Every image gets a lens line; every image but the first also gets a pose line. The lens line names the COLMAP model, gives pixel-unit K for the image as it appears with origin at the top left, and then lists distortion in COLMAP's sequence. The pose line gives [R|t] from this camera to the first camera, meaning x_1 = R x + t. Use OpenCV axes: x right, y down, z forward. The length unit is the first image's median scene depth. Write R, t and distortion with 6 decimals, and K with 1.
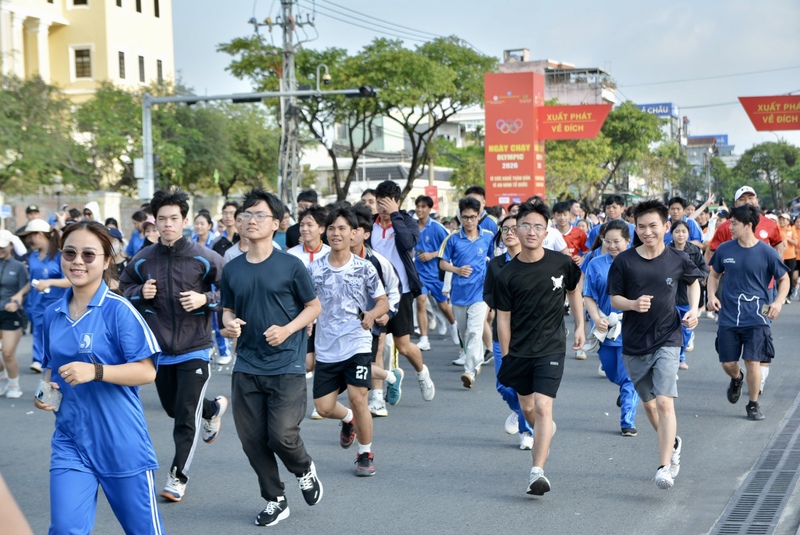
lens RADIAL K [[1396.6, 0, 400.0], [0, 1396.6, 267.5], [0, 0, 1]] dist [0.047042, 0.058932]
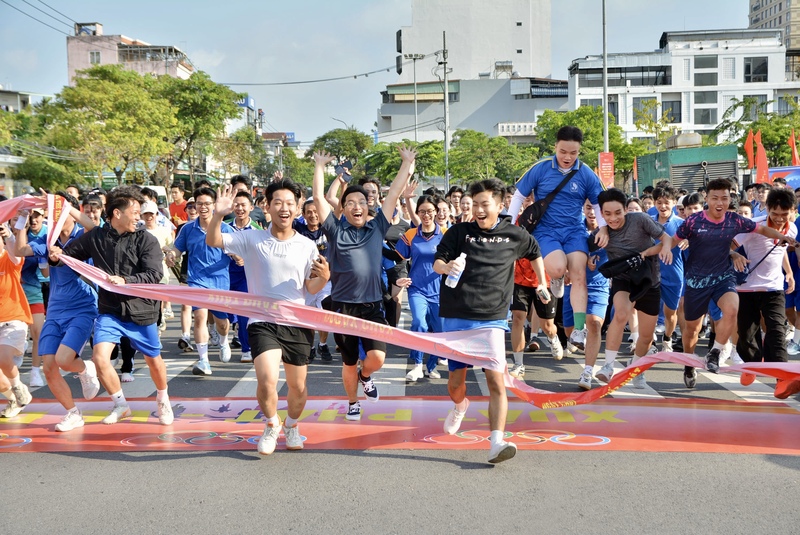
lens RADIAL K [[1184.7, 0, 401.7], [0, 1184.7, 246.2], [0, 0, 1]] dist [0.223190, -0.040877]
pose [[0.949185, 0.004973, 0.314680, 0.029306], [-0.006180, 0.999977, 0.002840, -0.005261], [-0.314659, -0.004641, 0.949194, 0.149174]]
